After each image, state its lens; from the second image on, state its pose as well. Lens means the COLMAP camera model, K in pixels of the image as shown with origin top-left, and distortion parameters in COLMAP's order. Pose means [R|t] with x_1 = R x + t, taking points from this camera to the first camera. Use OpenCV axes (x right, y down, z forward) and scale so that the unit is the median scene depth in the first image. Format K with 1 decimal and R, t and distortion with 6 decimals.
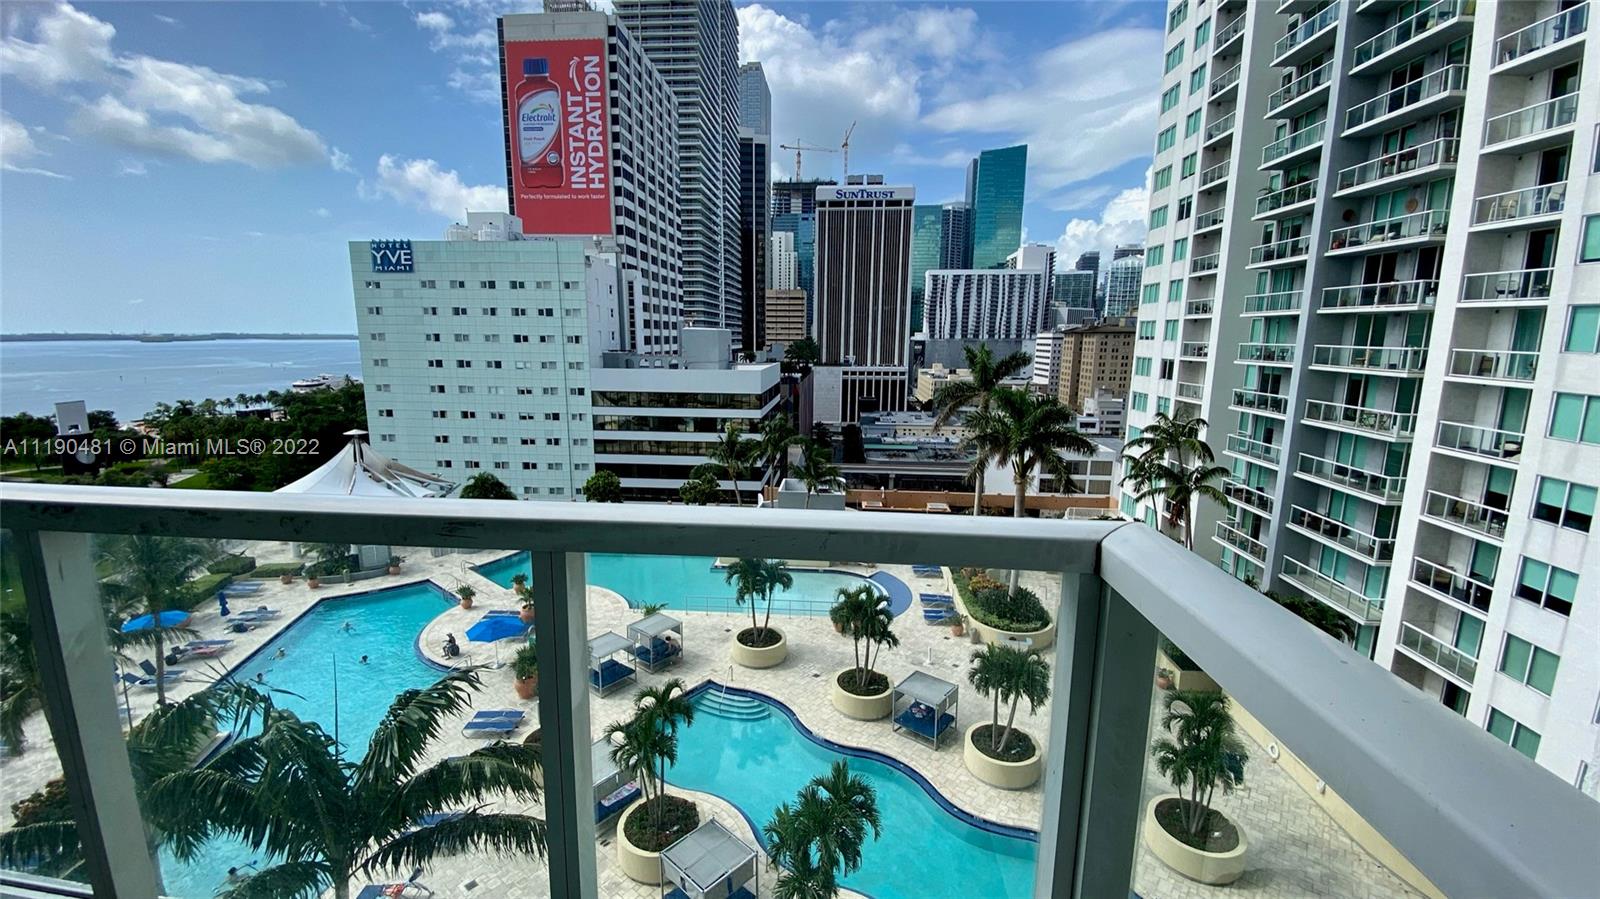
lens RADIAL K [[643.9, 0, 795.8], [0, 643.9, 450.5], [0, 0, 1]] dist [0.032754, -0.029747]
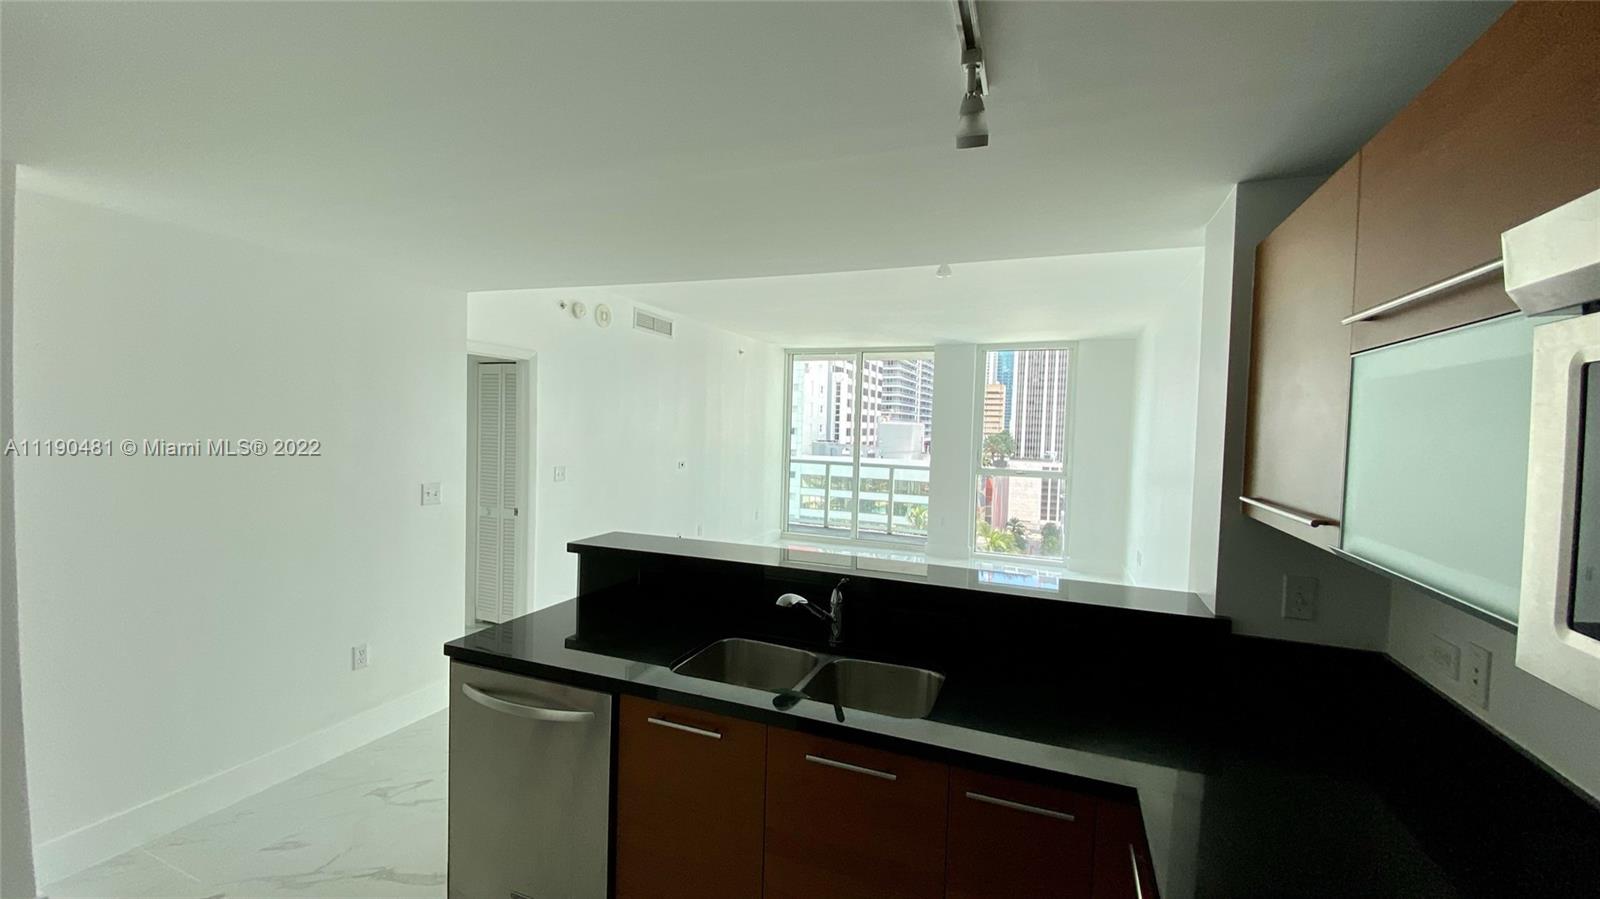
lens RADIAL K [[643.9, 0, 795.8], [0, 643.9, 450.5], [0, 0, 1]] dist [0.032754, -0.029747]
pose [[0.955659, 0.029043, -0.293040, 0.035522], [-0.070221, 0.988893, -0.130994, 0.043411], [0.285981, 0.145764, 0.947084, -0.260305]]
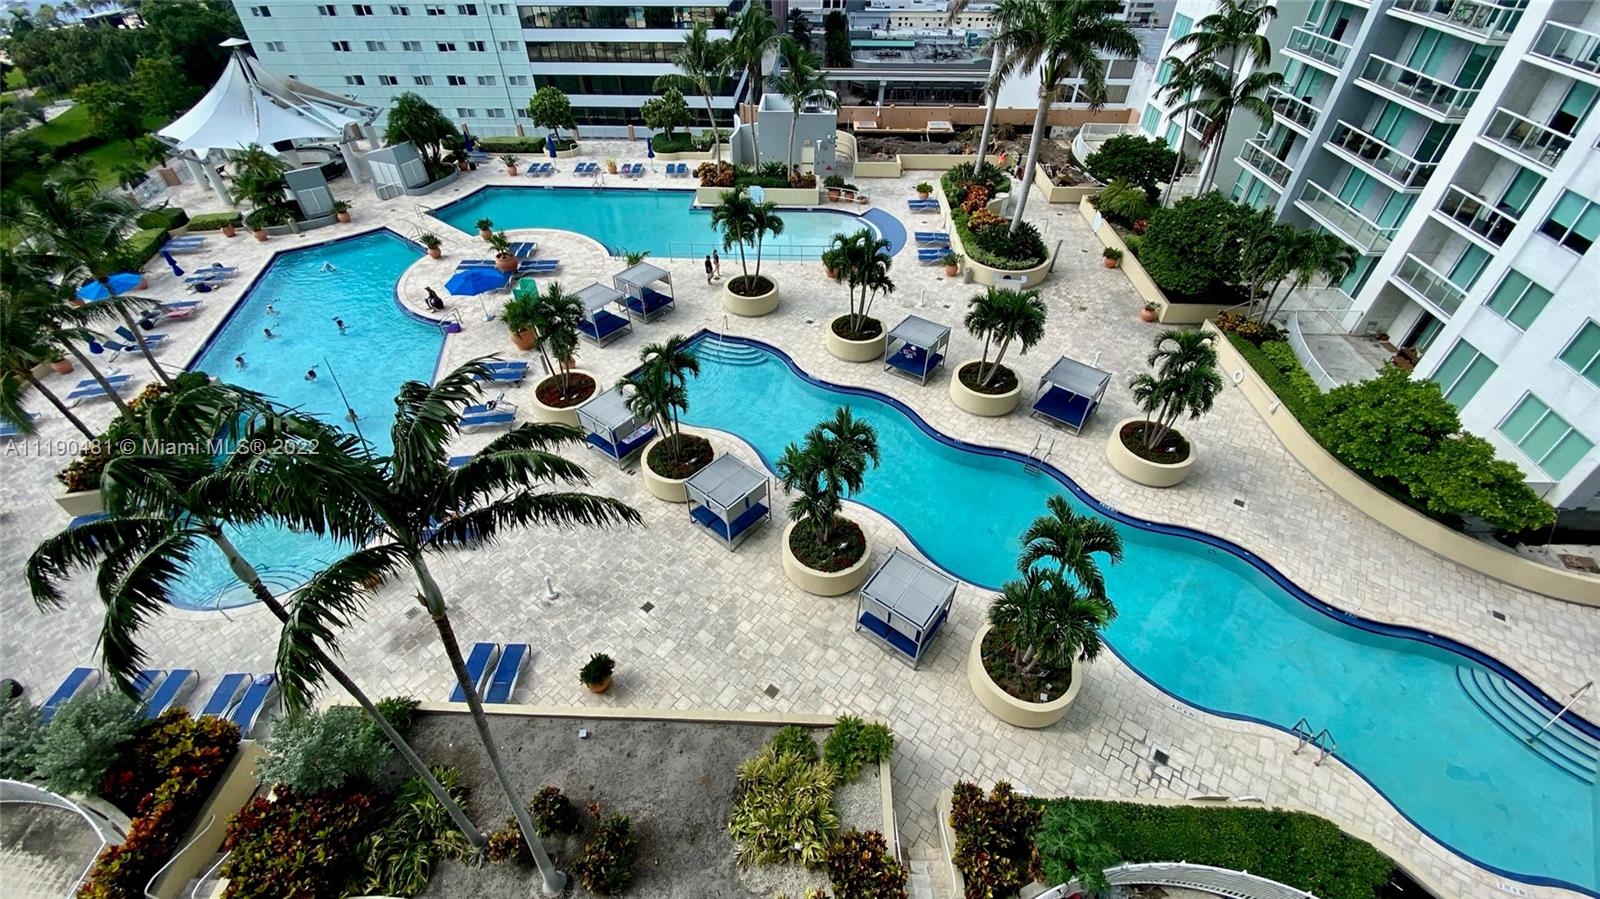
lens RADIAL K [[646.4, 0, 797.5], [0, 646.4, 449.1], [0, 0, 1]] dist [0.022351, -0.021551]
pose [[0.999070, -0.034262, 0.026159, -0.018706], [0.015459, 0.851251, 0.524531, -0.009137], [-0.040239, -0.523639, 0.850990, 0.031698]]
